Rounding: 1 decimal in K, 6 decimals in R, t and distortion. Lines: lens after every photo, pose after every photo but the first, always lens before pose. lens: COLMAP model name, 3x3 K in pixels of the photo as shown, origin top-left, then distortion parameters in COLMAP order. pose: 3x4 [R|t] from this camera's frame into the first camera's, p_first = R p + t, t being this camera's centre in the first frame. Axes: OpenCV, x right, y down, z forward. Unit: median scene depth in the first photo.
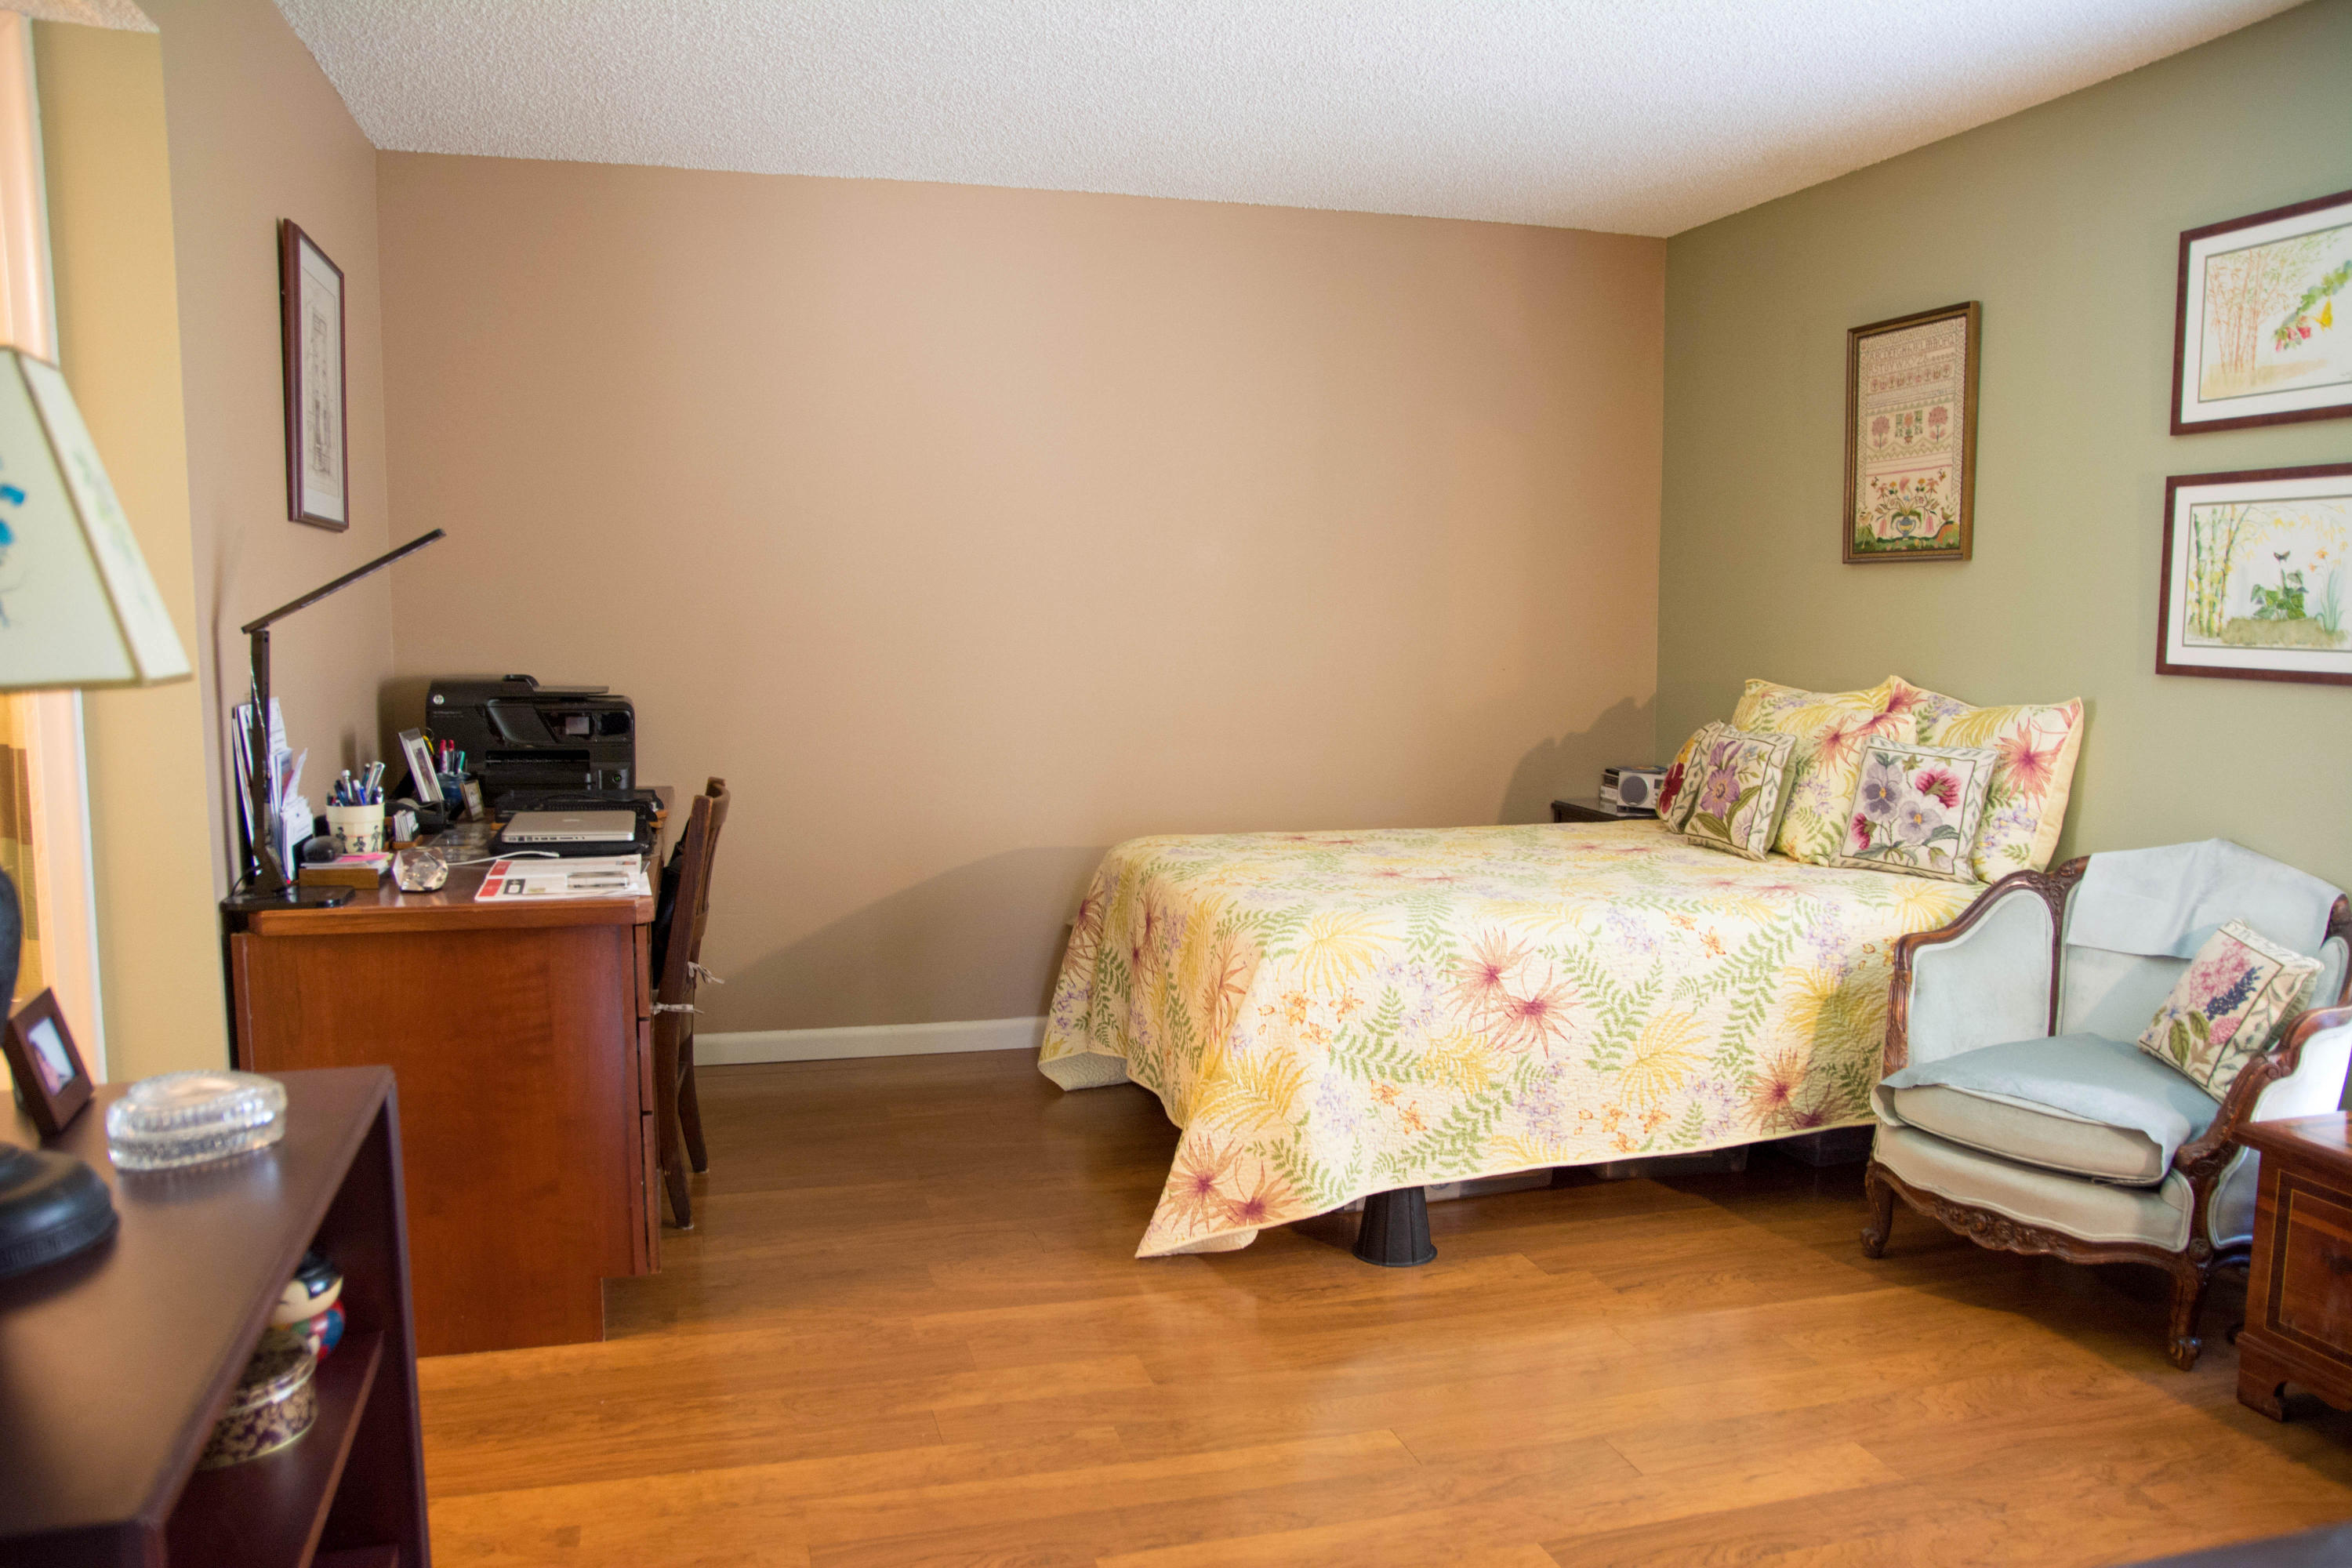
lens RADIAL K [[1751.1, 0, 1168.1], [0, 1751.1, 816.0], [0, 0, 1]] dist [-0.125620, 0.112580]
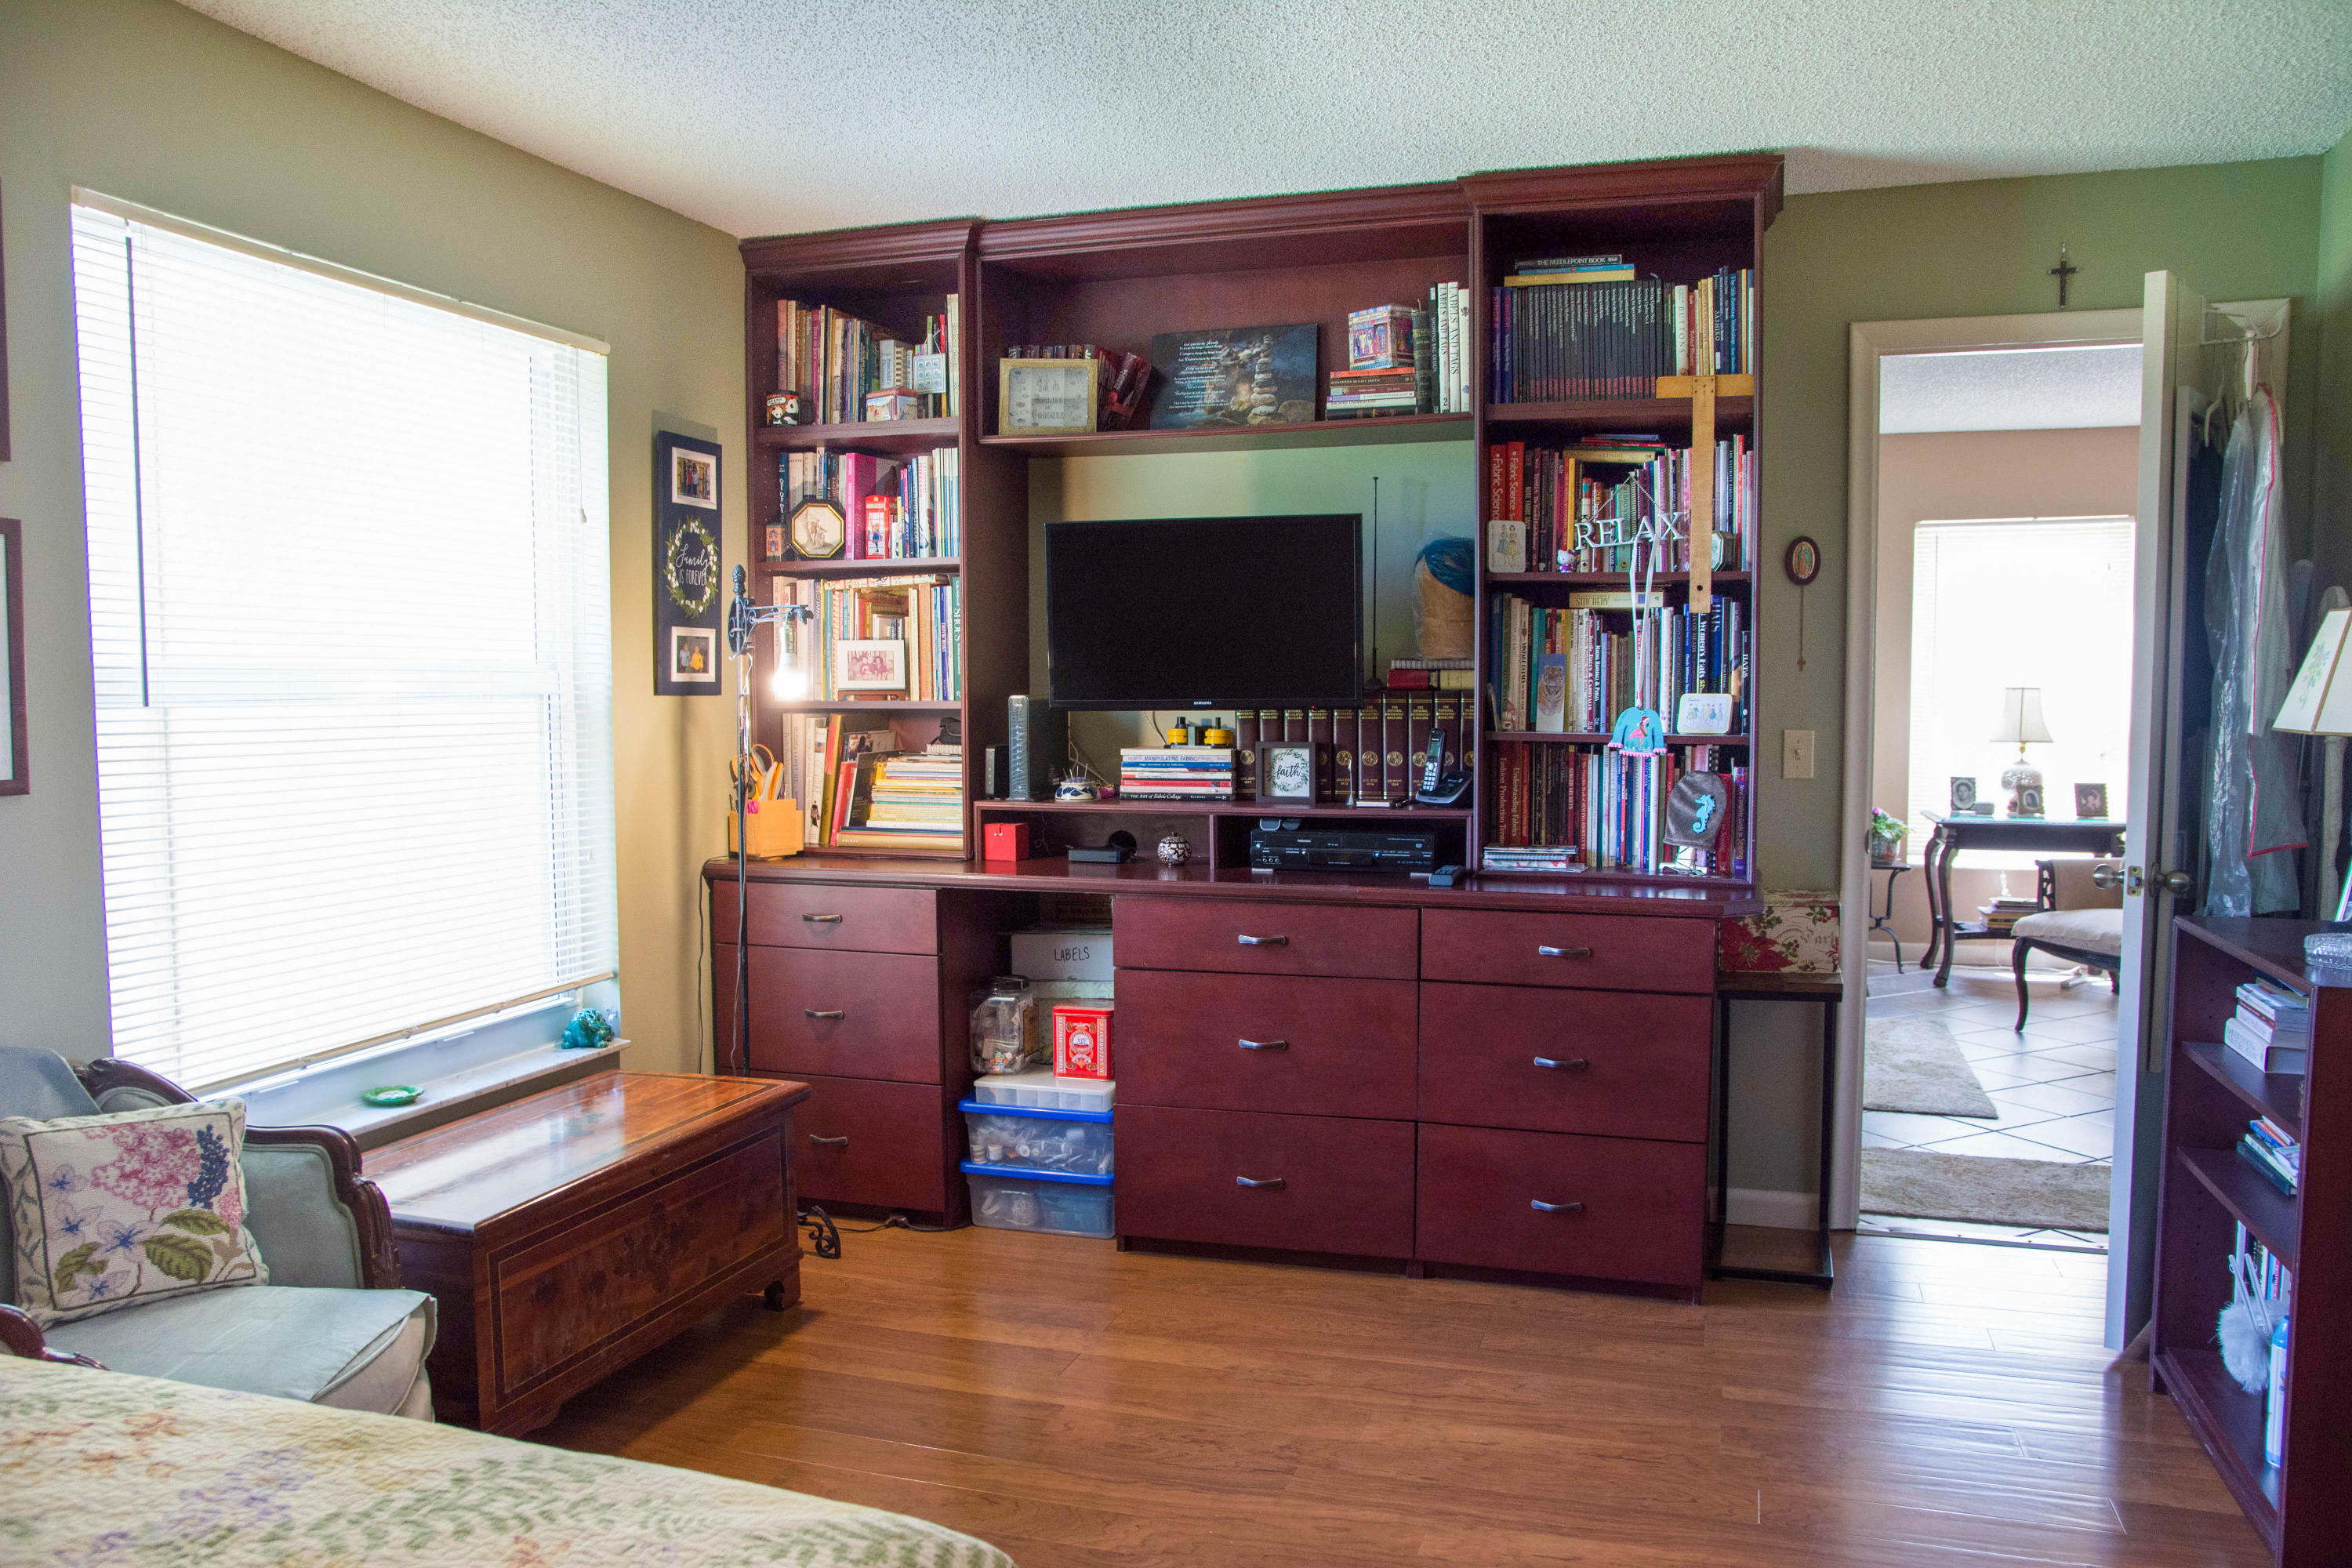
lens RADIAL K [[1751.1, 0, 1168.1], [0, 1751.1, 816.0], [0, 0, 1]] dist [-0.125620, 0.112580]
pose [[-0.829925, -0.039768, 0.556456, -0.165865], [0.070404, 0.982015, 0.175184, -0.138948], [-0.553415, 0.184566, -0.812199, 1.105155]]
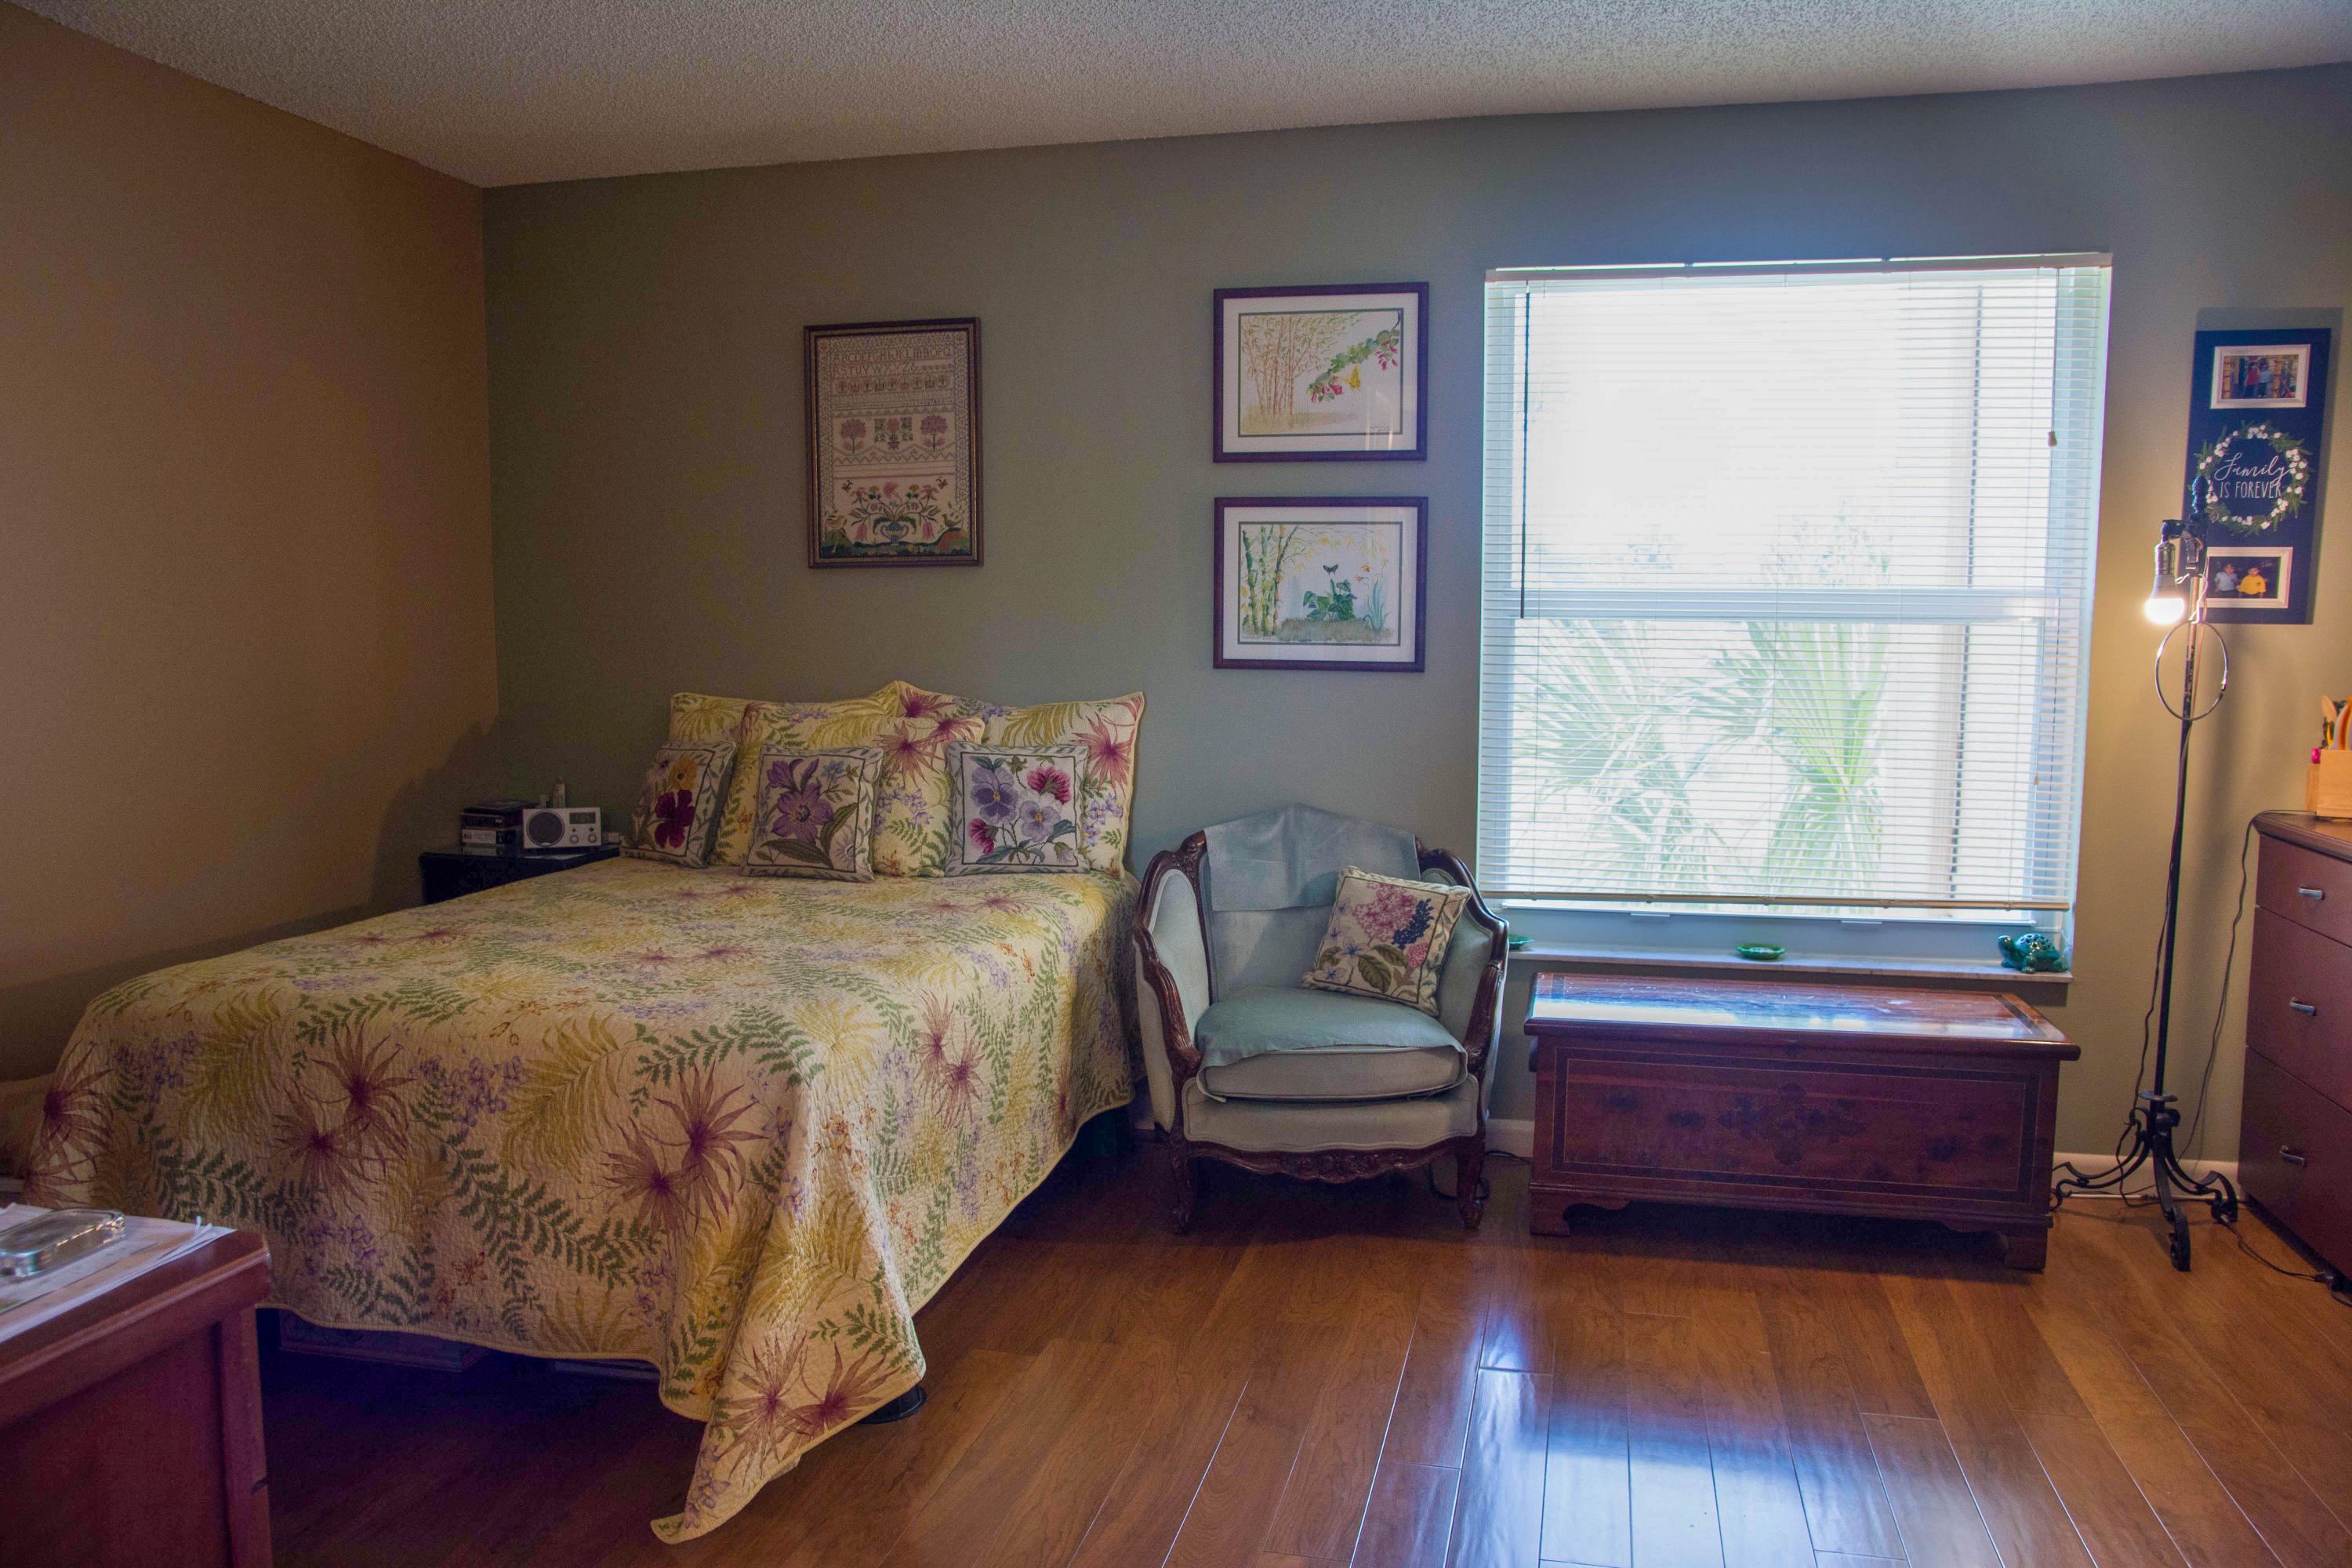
lens RADIAL K [[1751.1, 0, 1168.1], [0, 1751.1, 816.0], [0, 0, 1]] dist [-0.125620, 0.112580]
pose [[0.490574, -0.103270, 0.865258, -0.440796], [0.104397, 0.992766, 0.059298, -0.054145], [-0.865123, 0.061241, 0.497807, 0.414950]]
